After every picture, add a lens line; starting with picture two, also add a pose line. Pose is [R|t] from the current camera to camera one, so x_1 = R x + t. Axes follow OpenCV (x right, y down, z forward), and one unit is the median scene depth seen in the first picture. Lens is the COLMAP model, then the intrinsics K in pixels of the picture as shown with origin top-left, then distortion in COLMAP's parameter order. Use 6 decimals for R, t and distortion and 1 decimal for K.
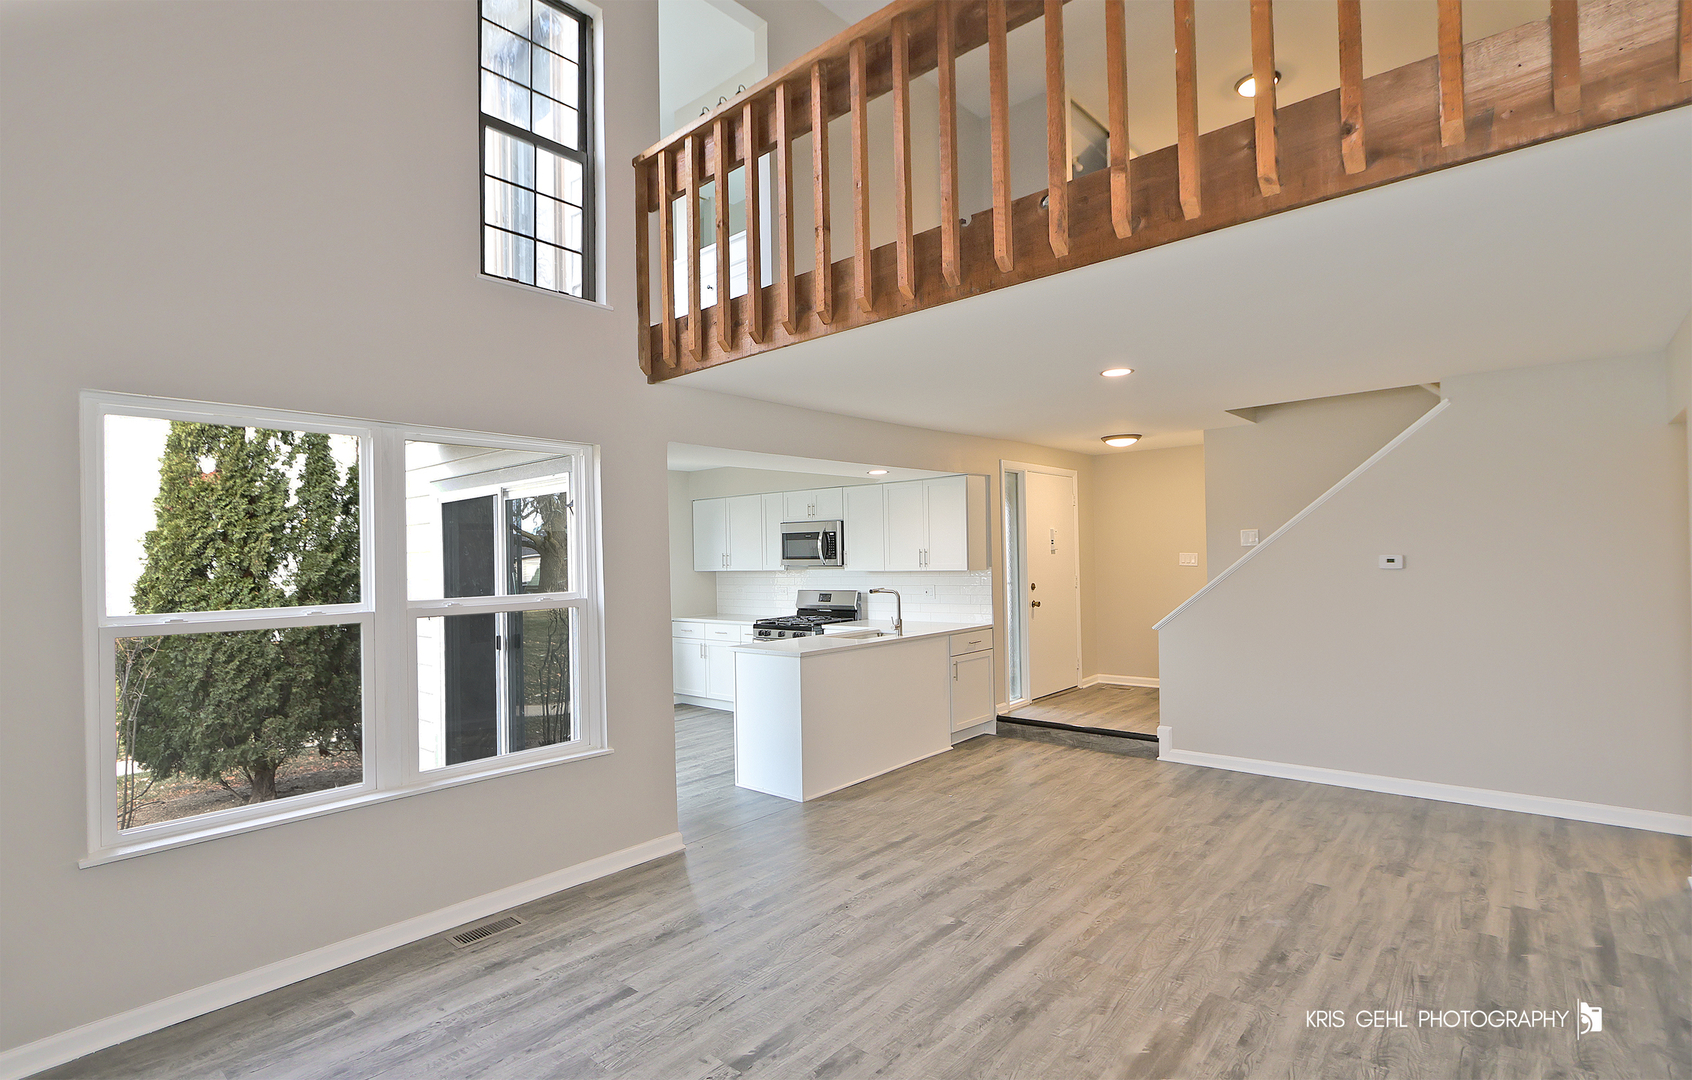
lens RADIAL K [[814.4, 0, 846.0], [0, 814.4, 540.0], [0, 0, 1]] dist [-0.000988, -0.000465]
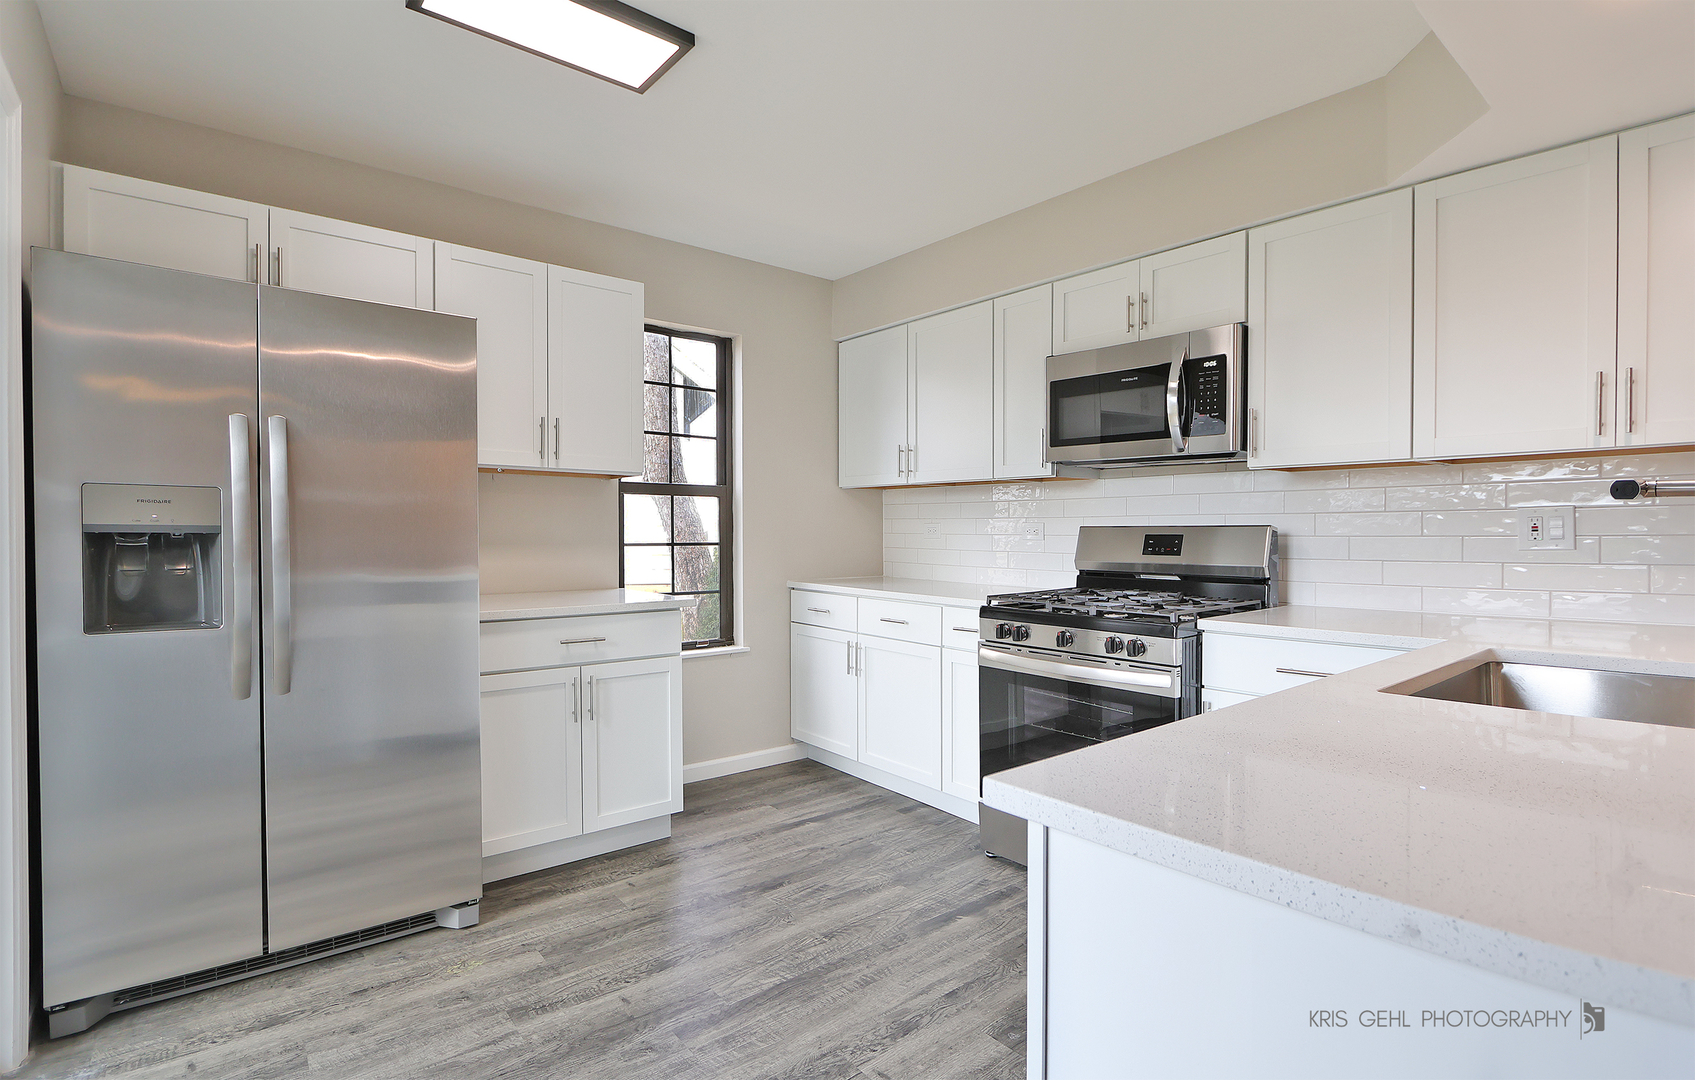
lens RADIAL K [[815.8, 0, 847.5], [0, 815.8, 540.0], [0, 0, 1]] dist [-0.000988, -0.000465]
pose [[0.982533, 0.027641, -0.184023, -0.113054], [-0.019987, 0.998861, 0.043321, 0.060306], [0.185011, -0.038886, 0.981967, 0.651466]]
